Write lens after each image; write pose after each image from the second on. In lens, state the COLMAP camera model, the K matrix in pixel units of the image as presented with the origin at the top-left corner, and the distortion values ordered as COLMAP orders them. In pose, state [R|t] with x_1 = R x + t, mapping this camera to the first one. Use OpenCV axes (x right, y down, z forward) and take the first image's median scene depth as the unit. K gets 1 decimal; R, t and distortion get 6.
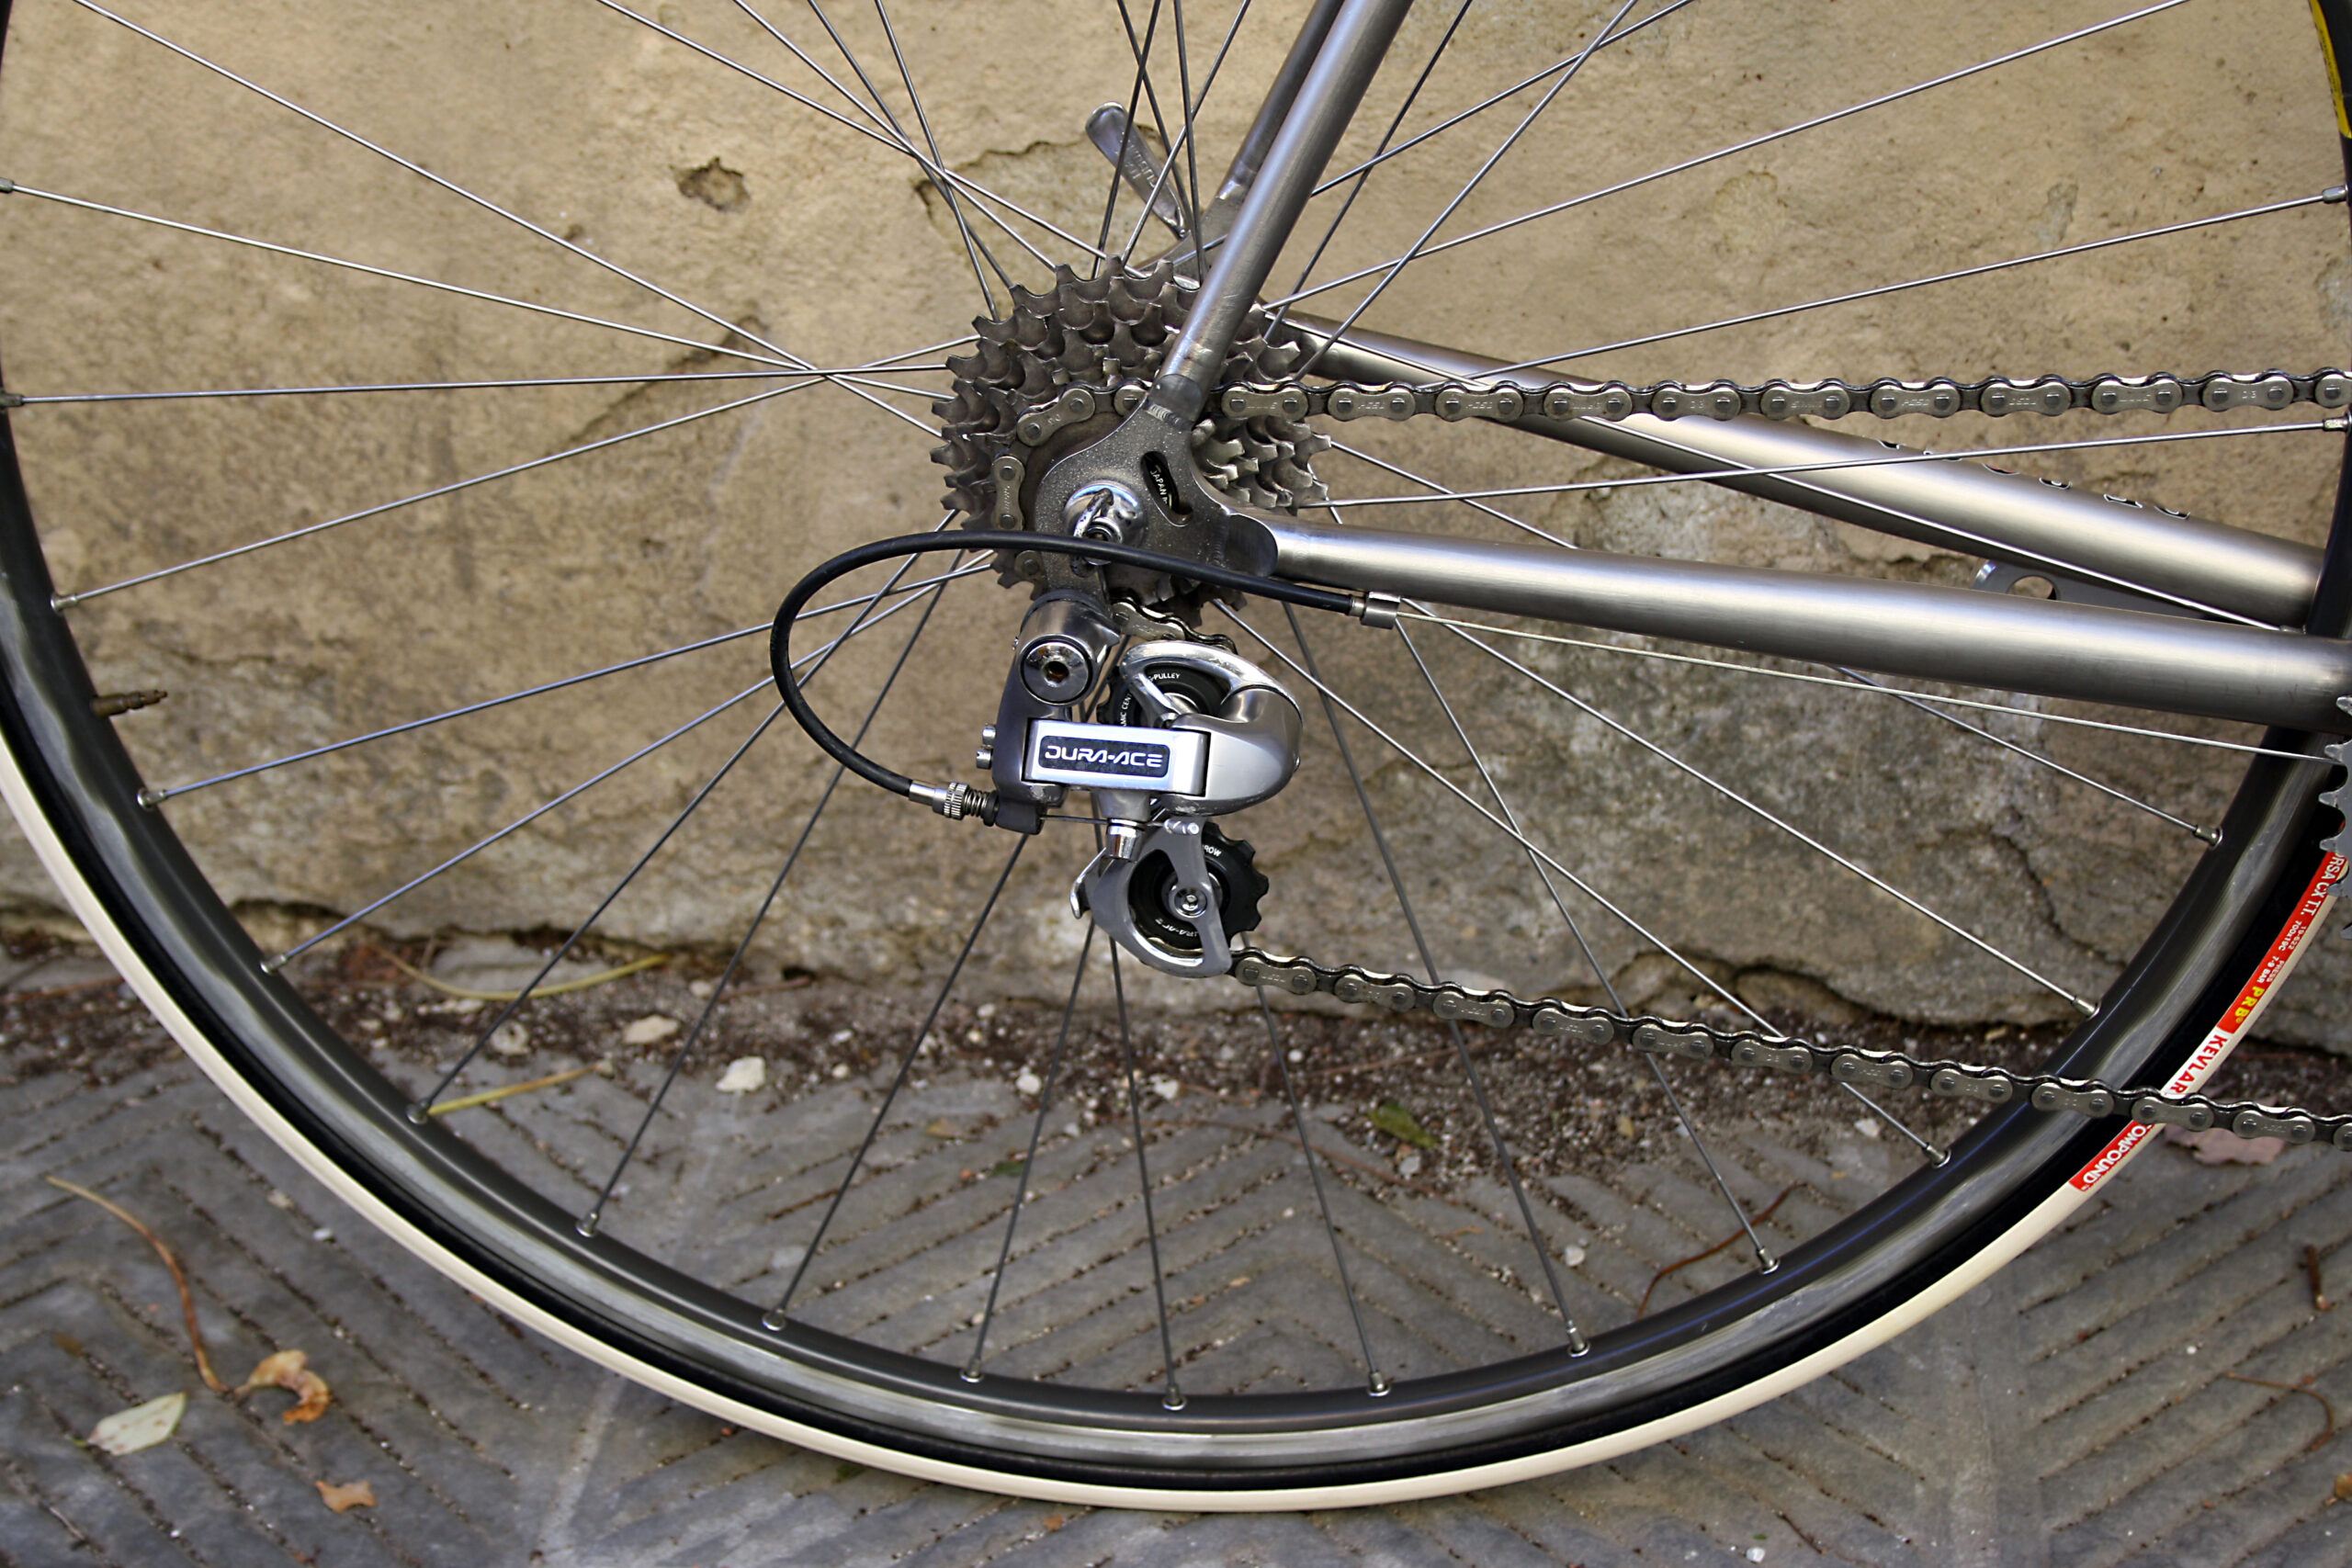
lens RADIAL K [[4175.4, 0, 1174.7], [0, 4175.4, 791.1], [0, 0, 1]] dist [0.039226, 0.000000]
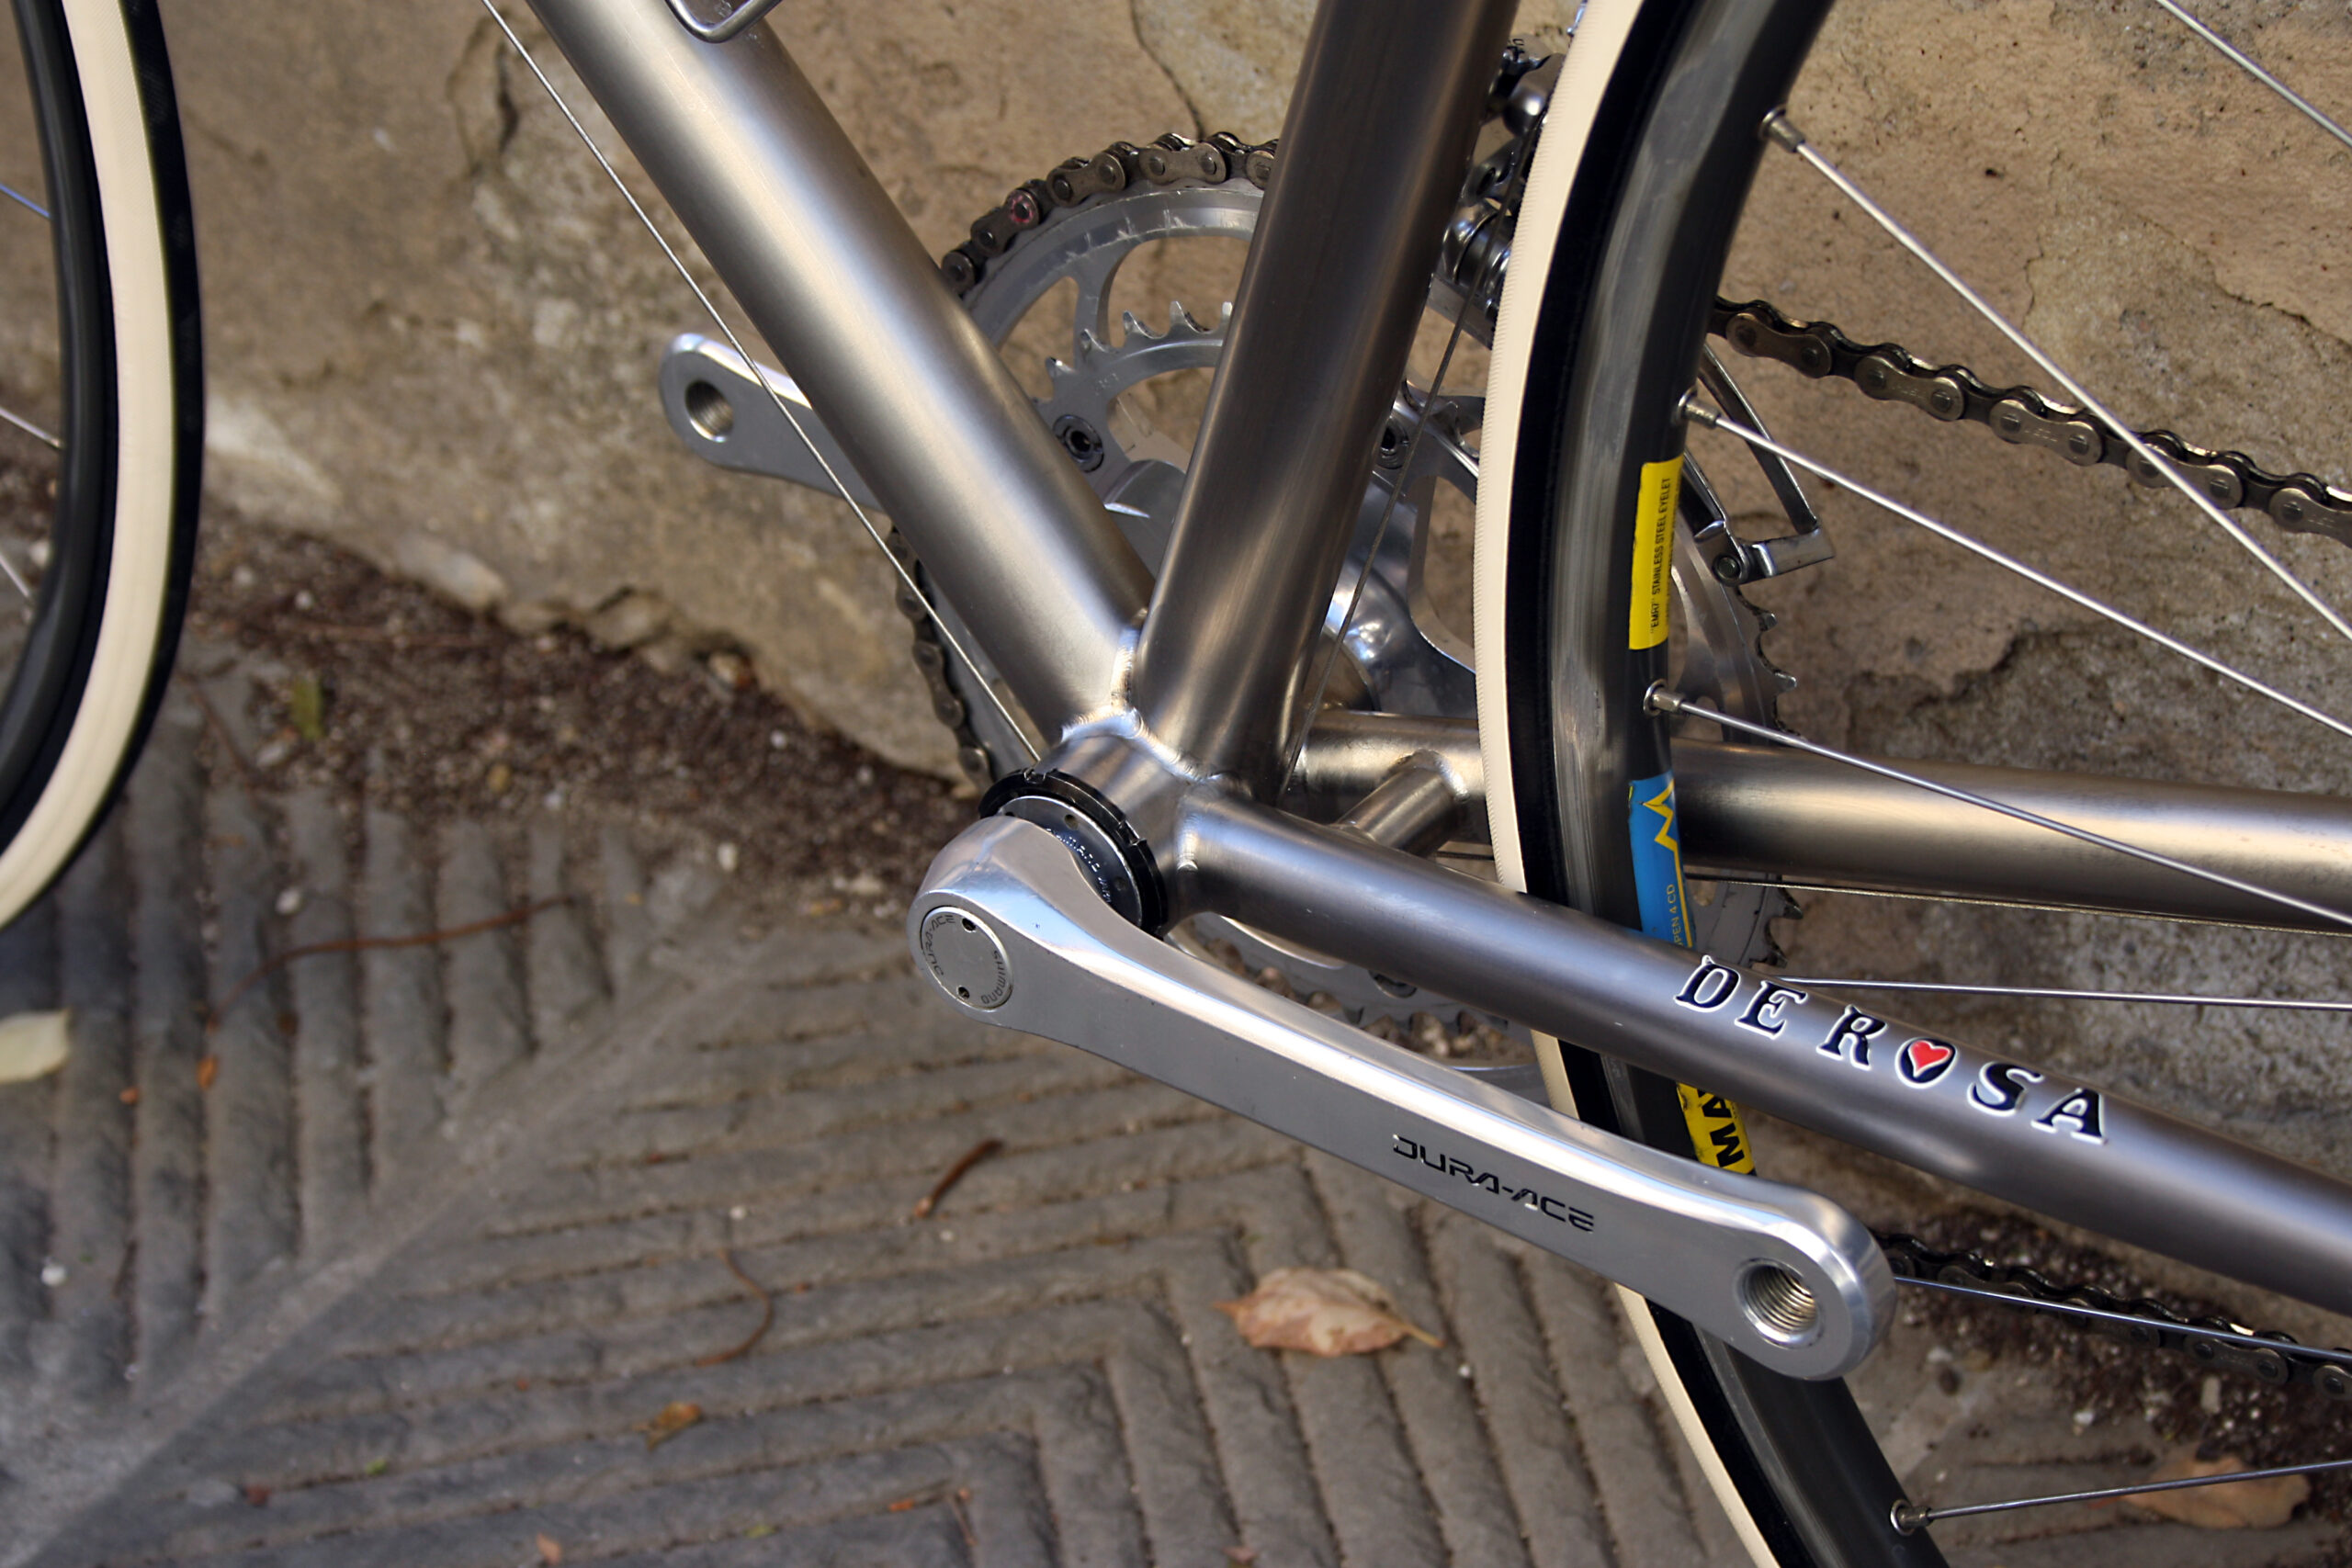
lens RADIAL K [[4821.1, 0, 1175.8], [0, 4821.1, 784.6], [0, 0, 1]] dist [0.068184, 0.000000]
pose [[0.874878, 0.272244, -0.400589, 0.635200], [-0.200301, 0.956405, 0.212529, -0.159869], [0.440985, -0.105699, 0.891269, 0.170816]]
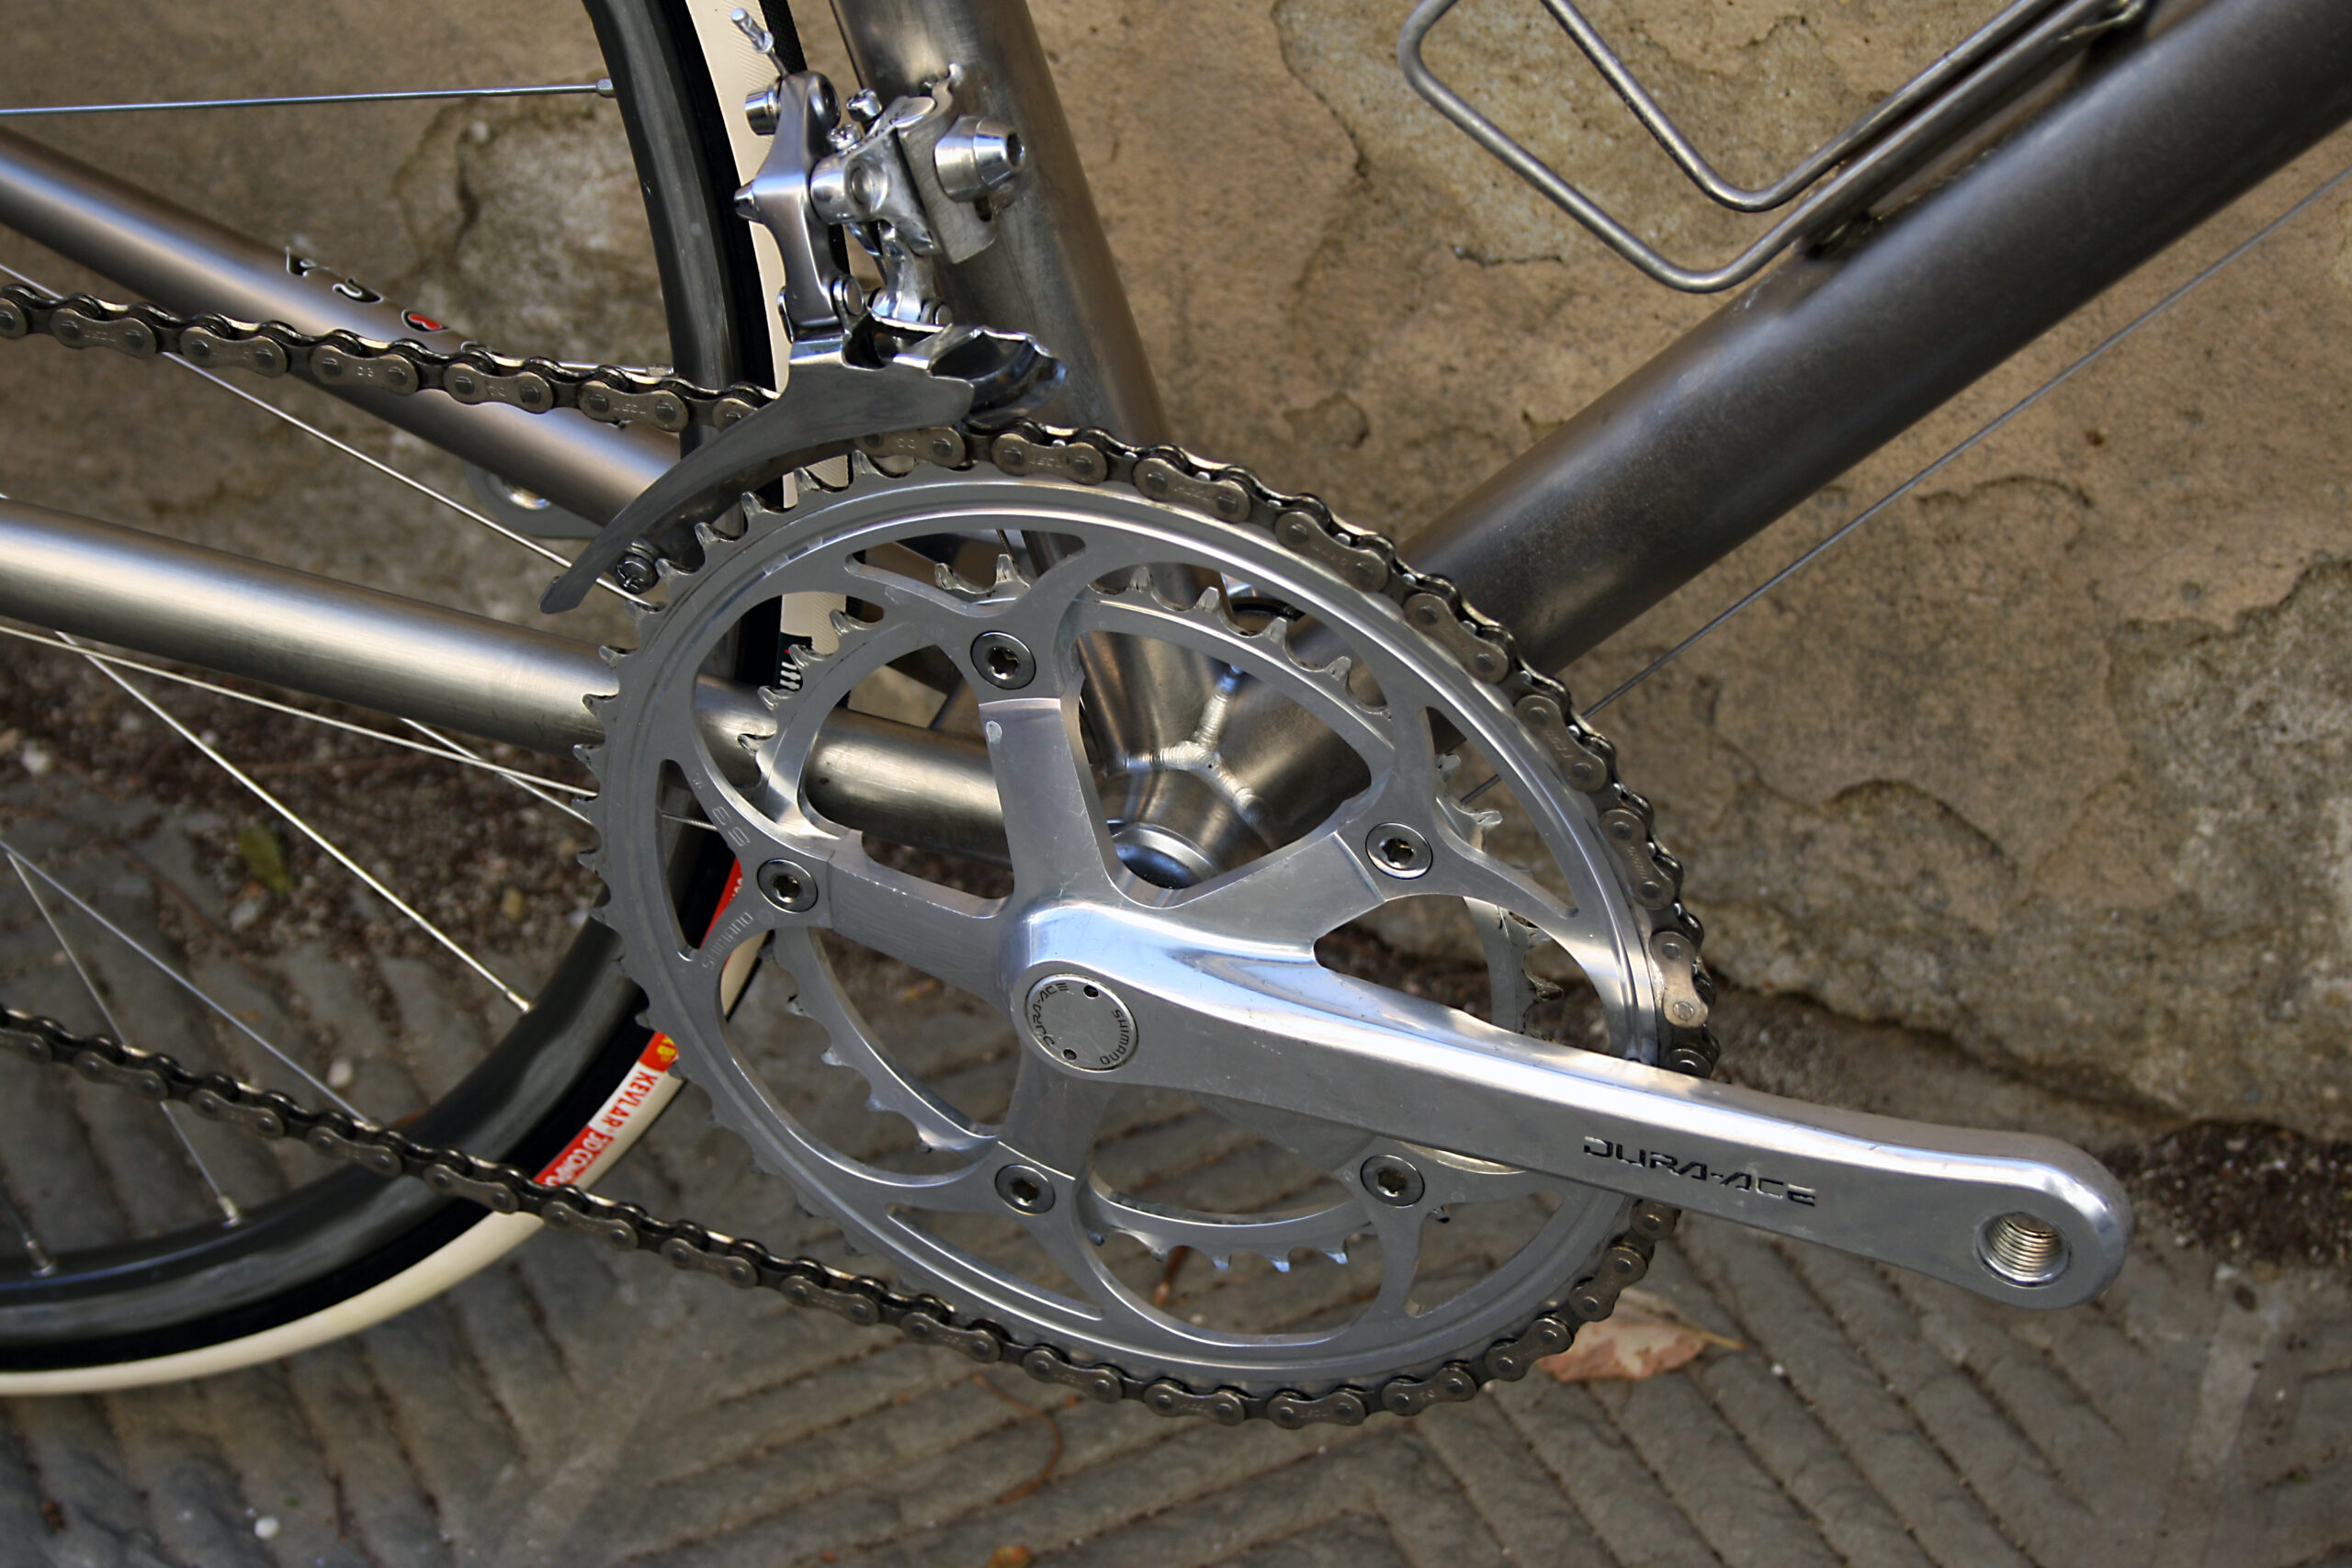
lens RADIAL K [[4821.1, 0, 1186.4], [0, 4821.1, 782.1], [0, 0, 1]] dist [0.068184, 0.000000]
pose [[0.972768, 0.148042, -0.178343, 0.401425], [-0.107814, 0.970145, 0.217244, -0.161486], [0.205179, -0.192100, 0.959687, 0.131213]]
